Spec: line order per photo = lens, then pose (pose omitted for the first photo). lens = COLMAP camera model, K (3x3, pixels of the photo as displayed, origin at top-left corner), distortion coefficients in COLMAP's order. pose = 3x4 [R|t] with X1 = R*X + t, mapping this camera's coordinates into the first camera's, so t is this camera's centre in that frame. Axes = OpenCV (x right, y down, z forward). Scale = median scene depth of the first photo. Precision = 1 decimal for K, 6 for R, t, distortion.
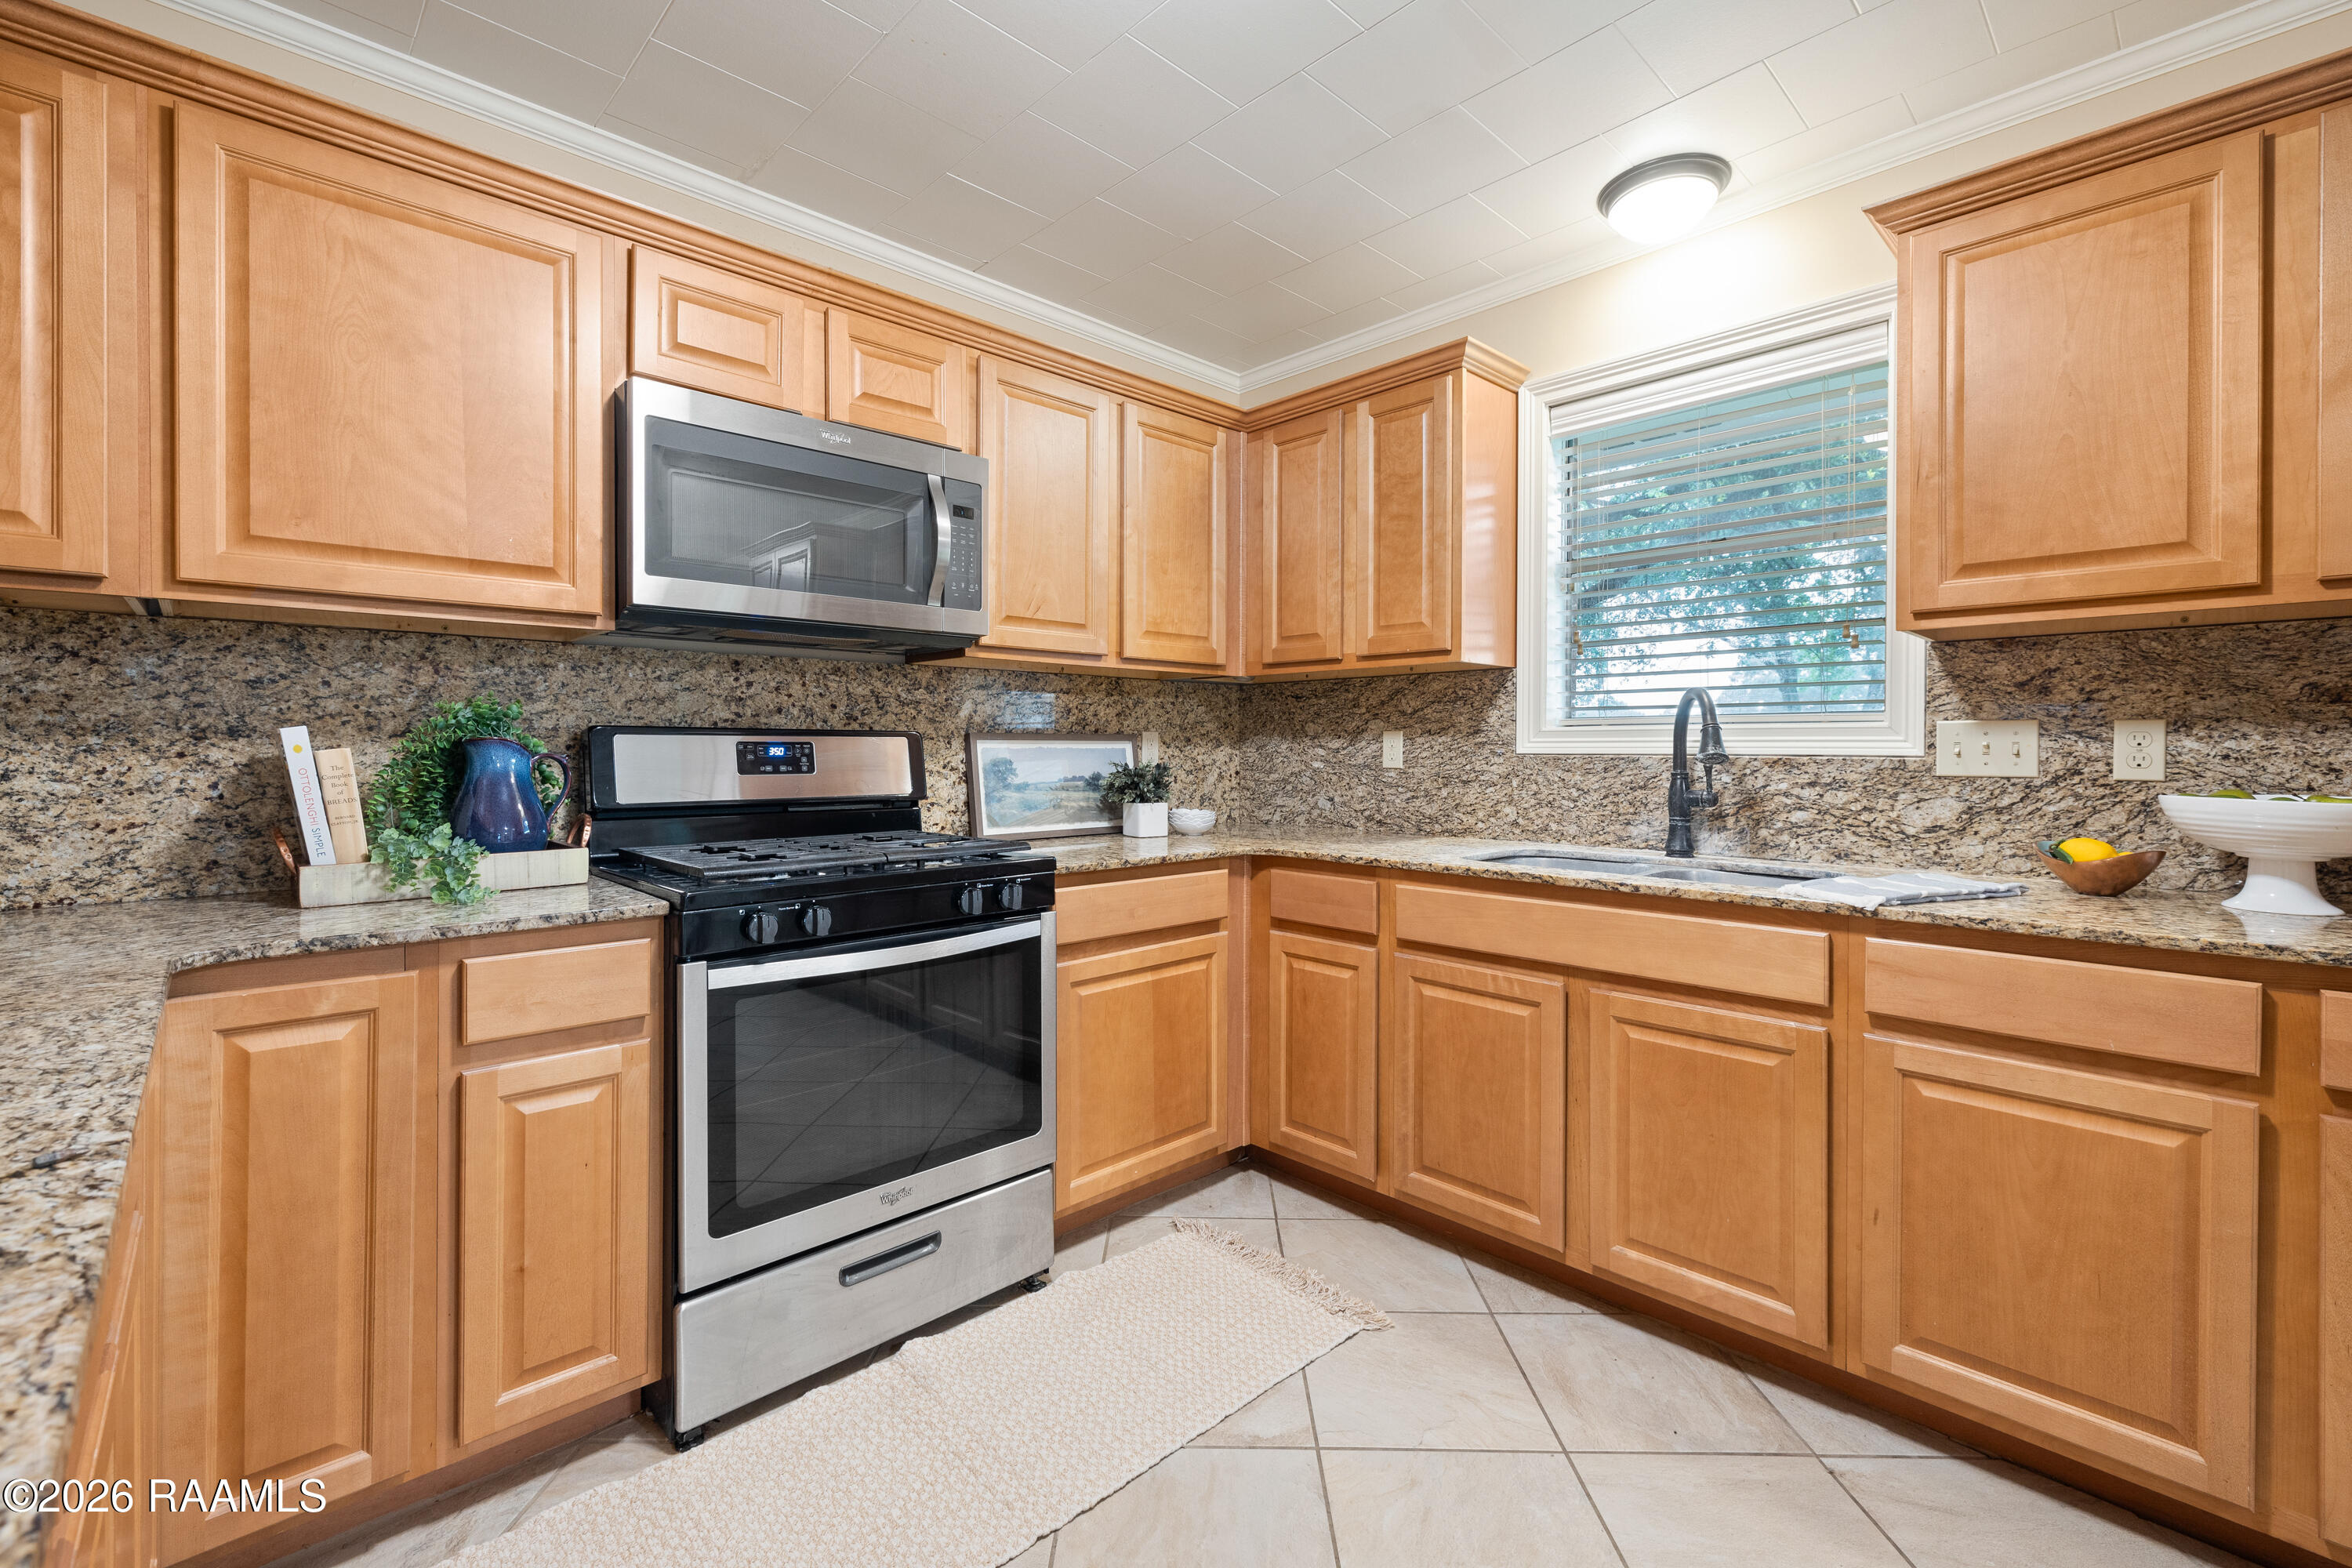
lens RADIAL K [[1002.0, 0, 1179.4], [0, 1002.0, 761.2], [0, 0, 1]] dist [0.001492, -0.000695]
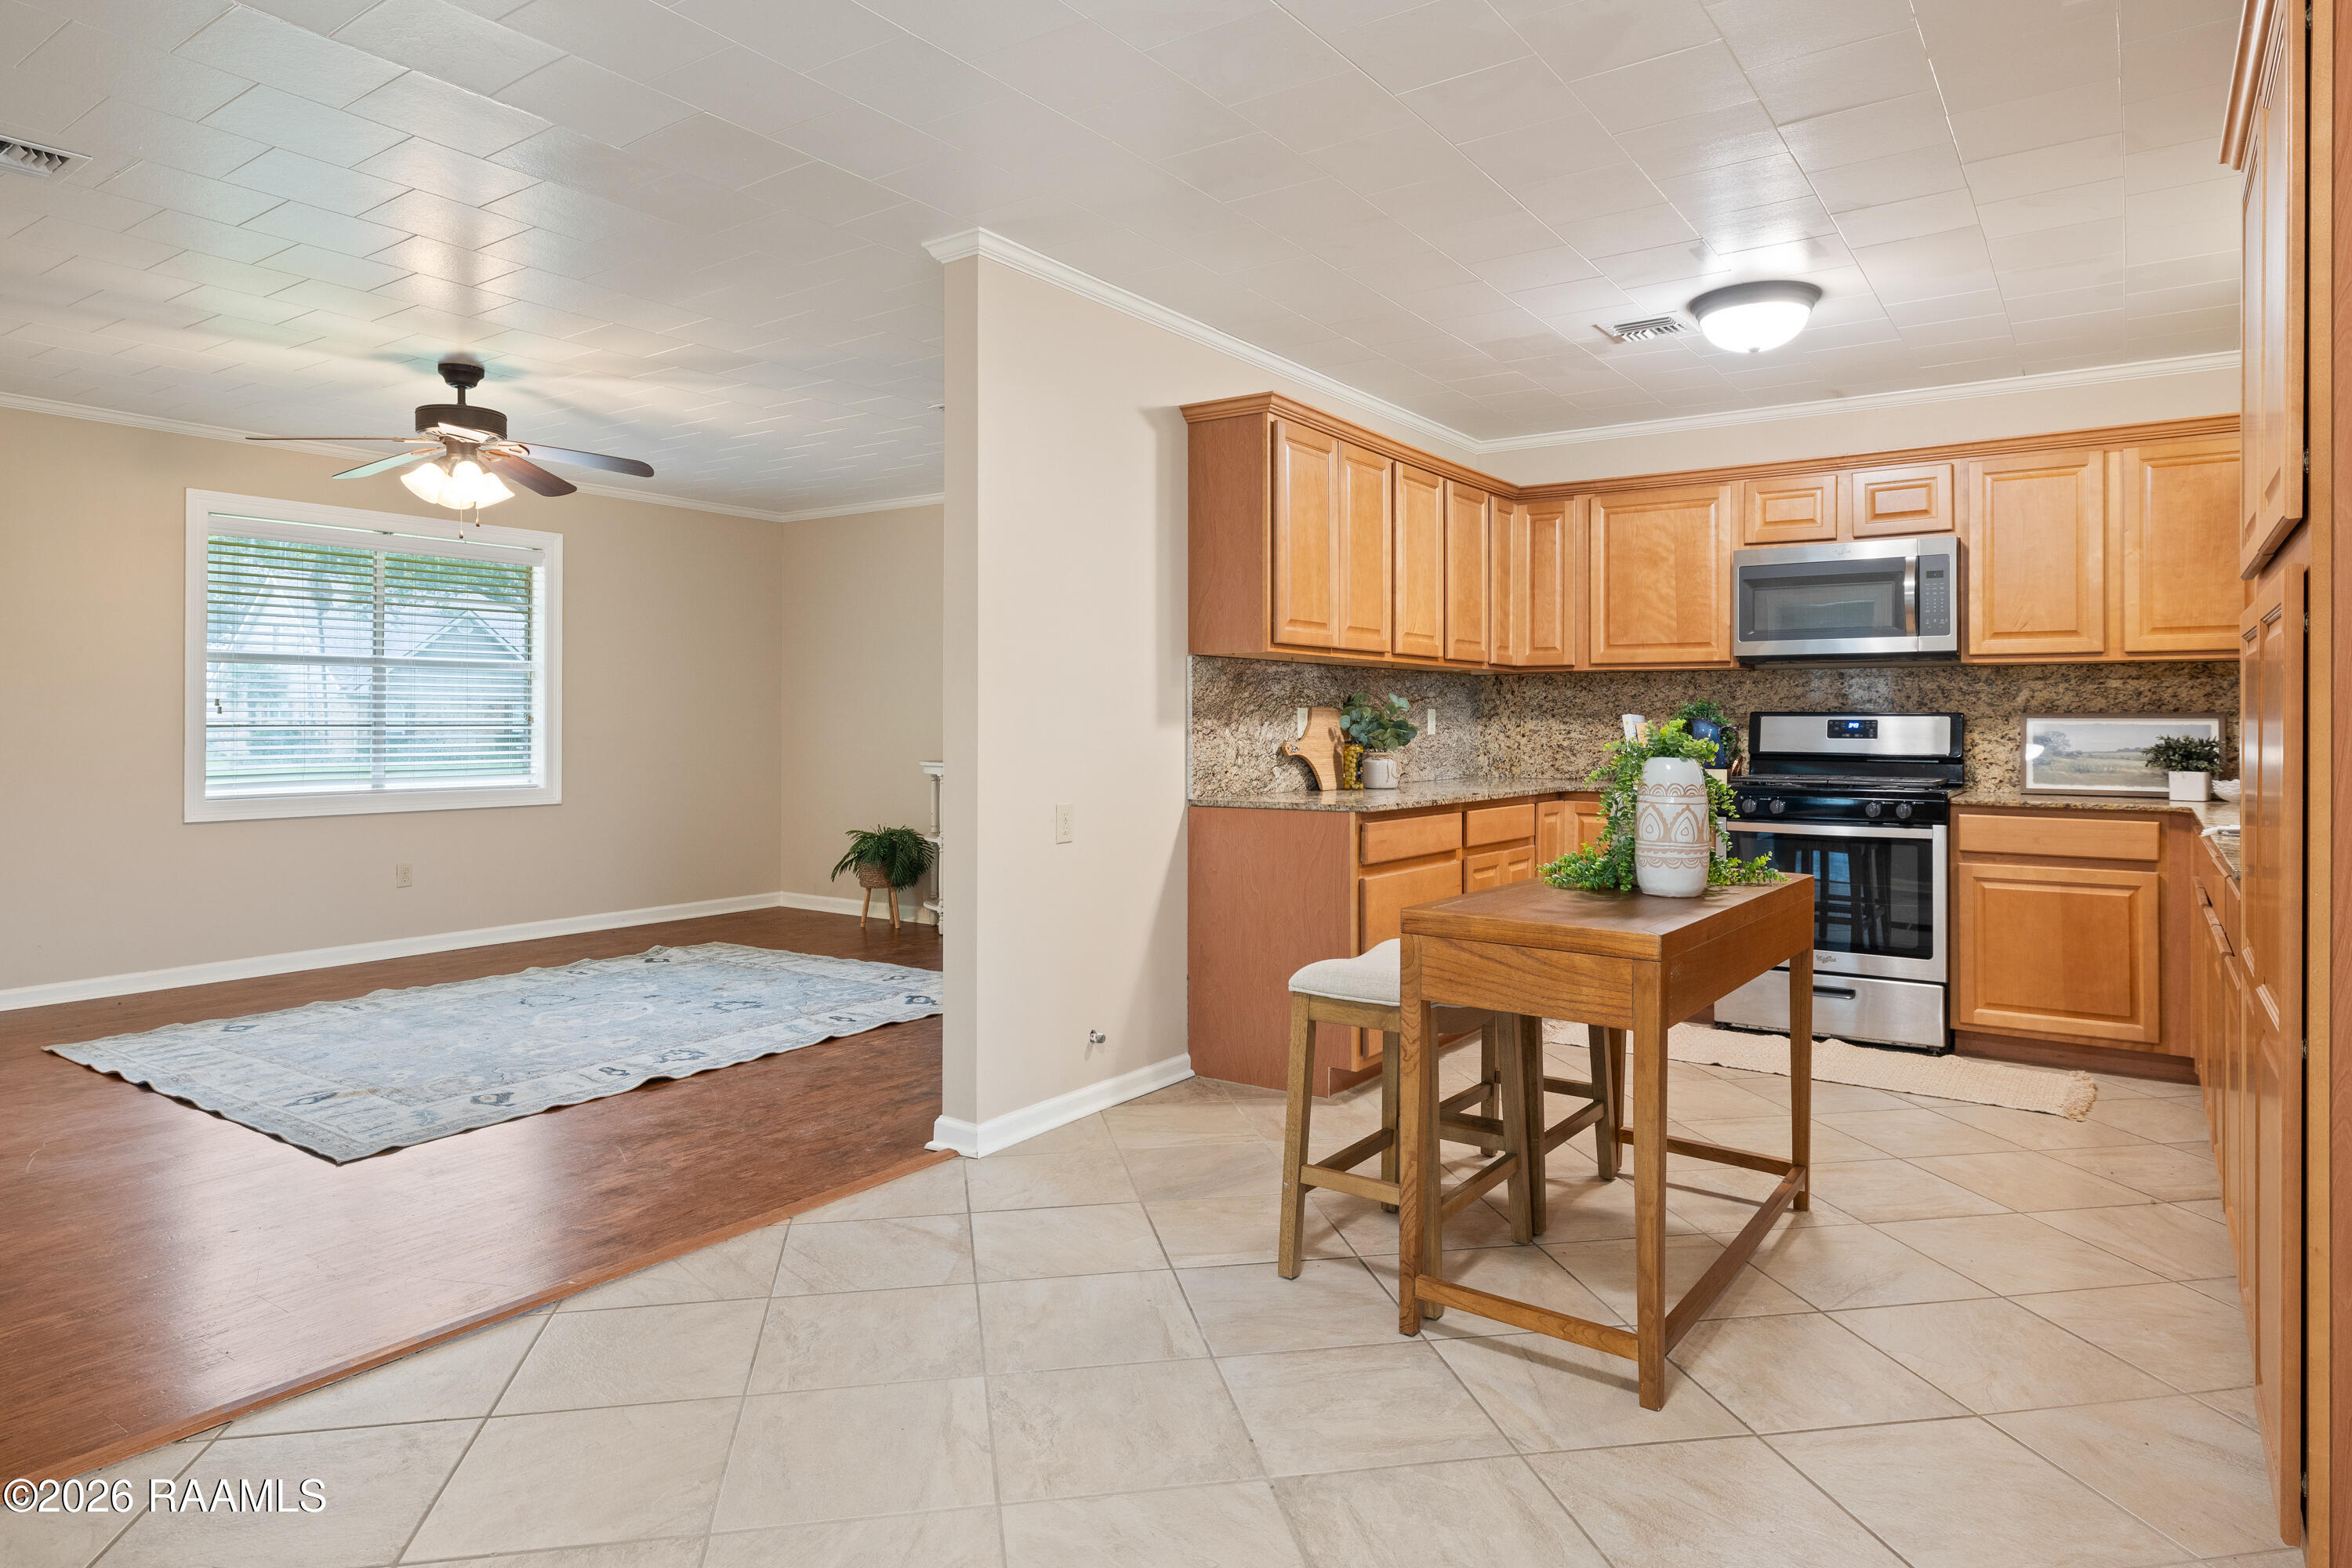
lens RADIAL K [[1362.5, 0, 1154.6], [0, 1362.5, 721.6], [0, 0, 1]] dist [0.025135, 0.000995]
pose [[0.188345, 0.001215, -0.982102, 1.691037], [-0.015605, 0.999877, -0.001756, 0.006483], [0.981979, 0.015656, 0.188341, -0.619749]]
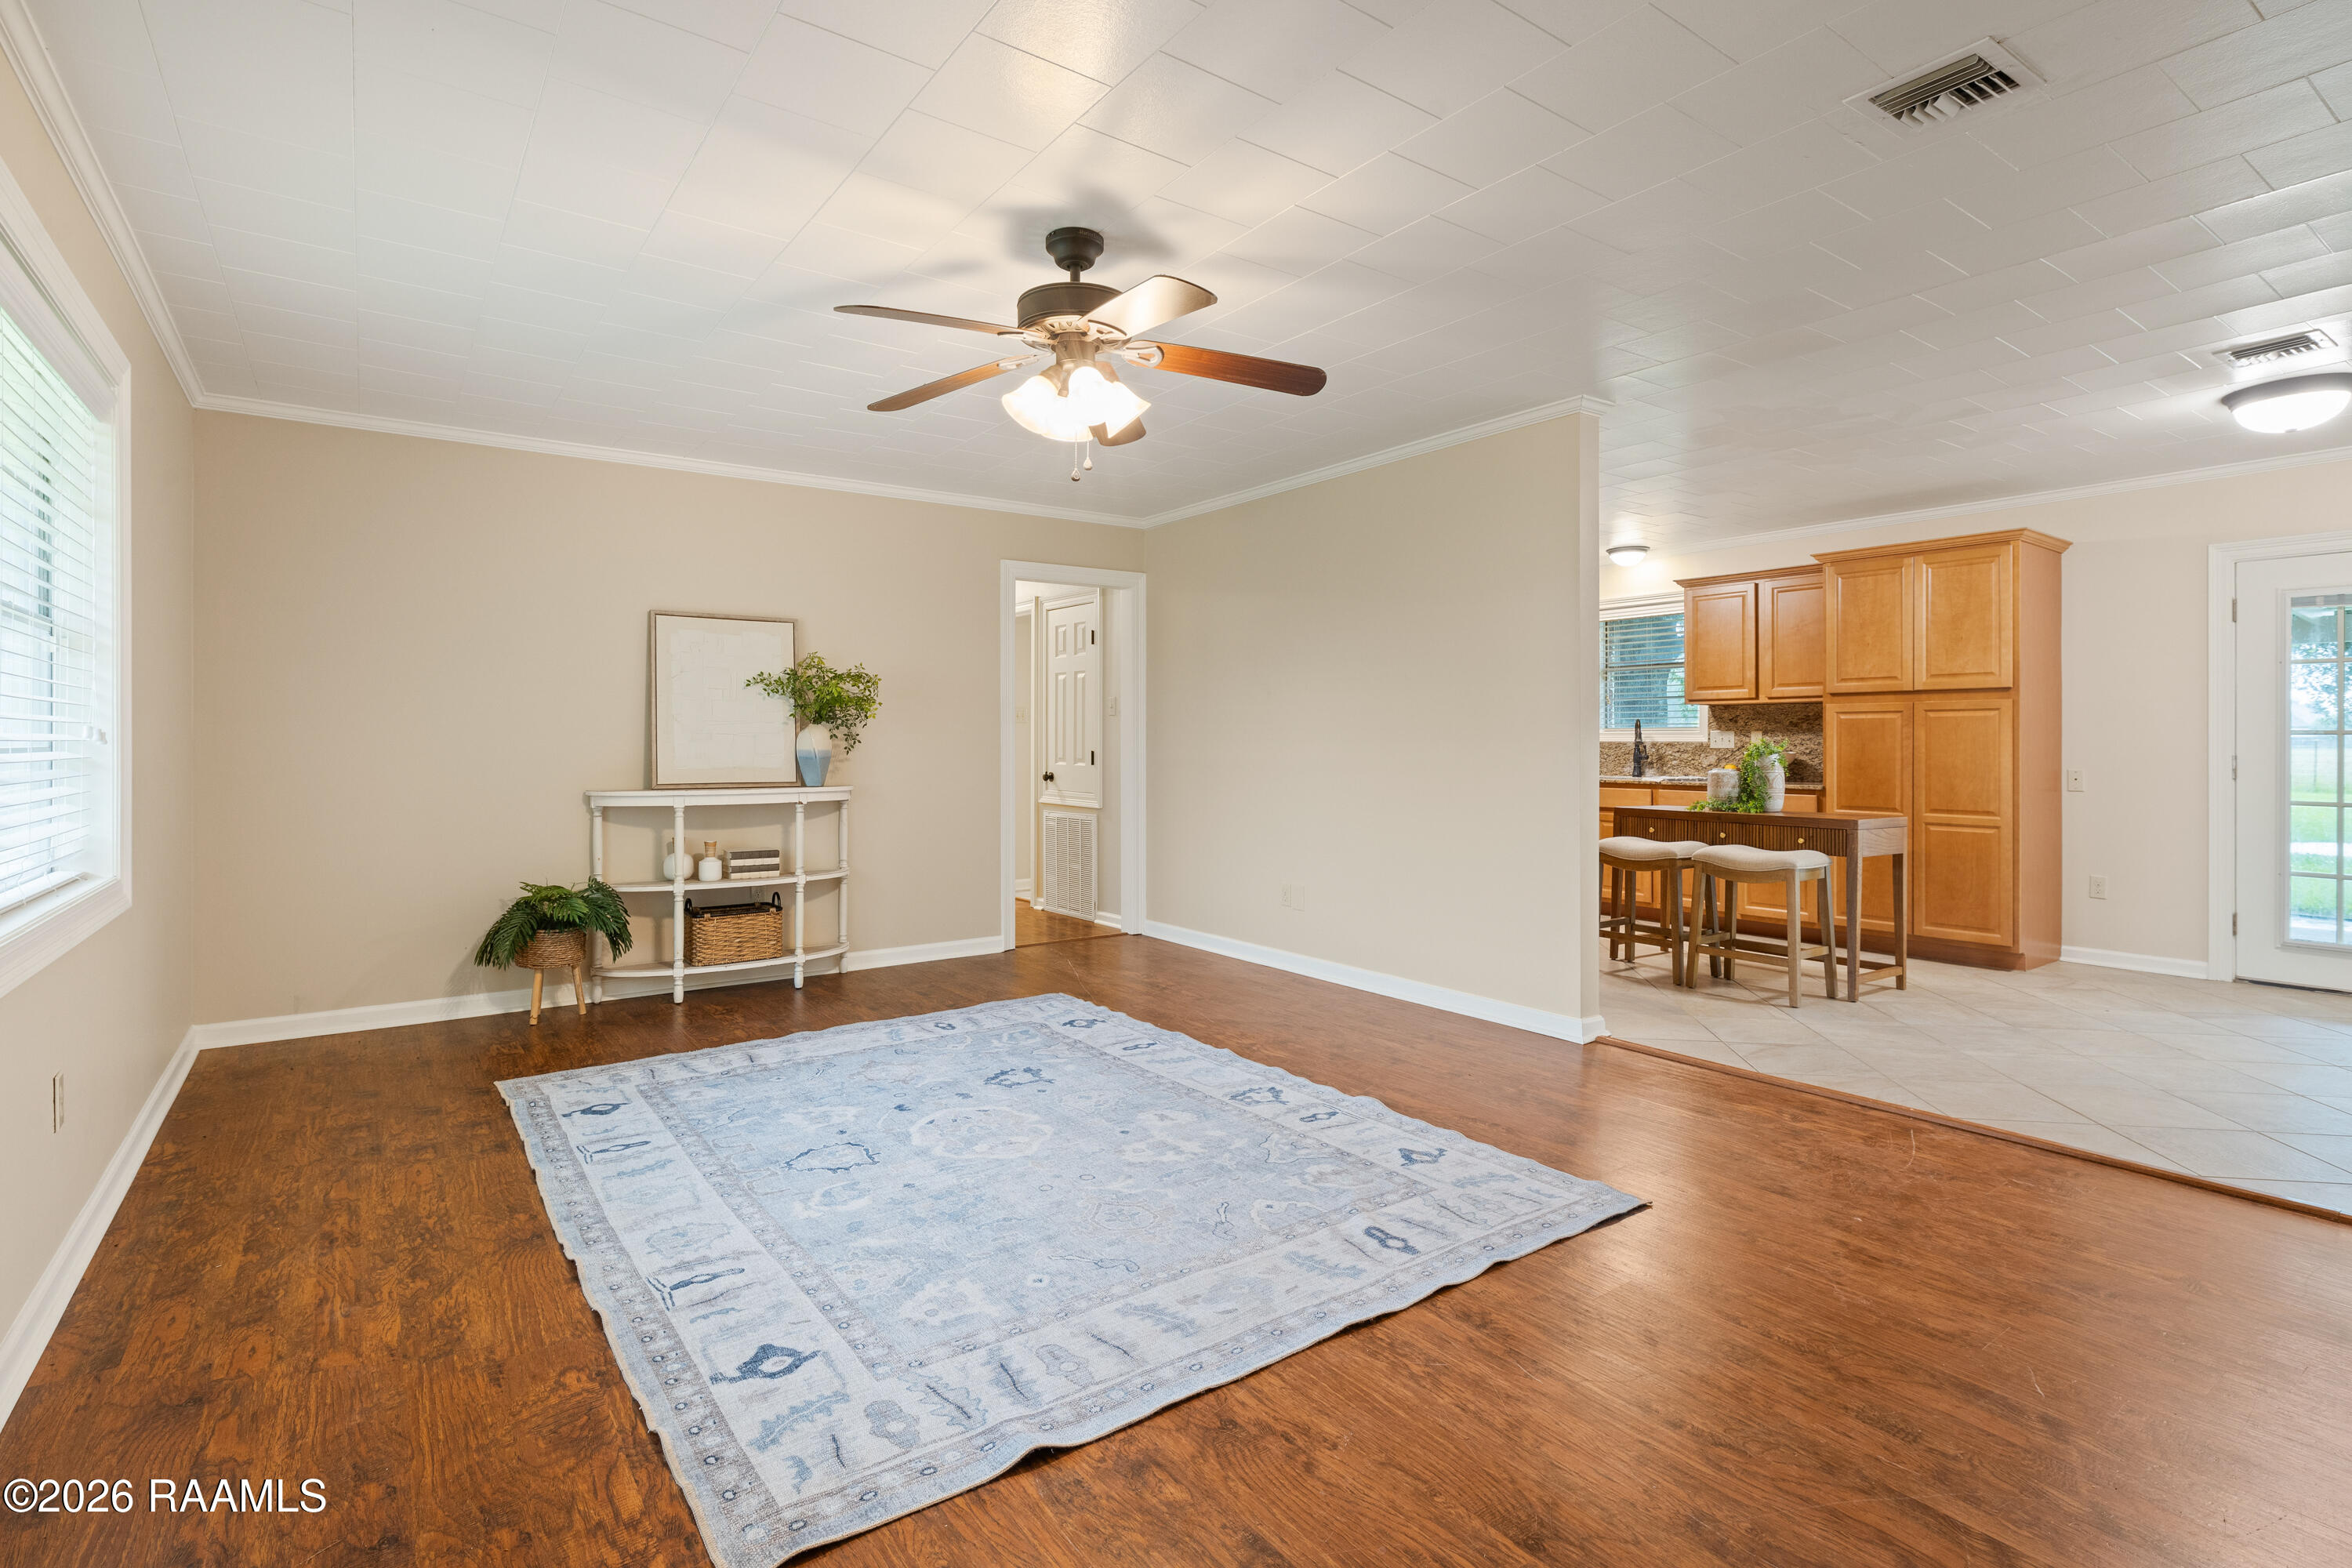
lens RADIAL K [[1124.3, 0, 1146.9], [0, 1124.3, 734.4], [0, 0, 1]] dist [-0.018923, 0.000522]
pose [[0.988275, -0.003141, -0.152649, -0.433751], [-0.000228, 0.999757, -0.022049, 0.045545], [0.152681, 0.021825, 0.988034, -2.559683]]
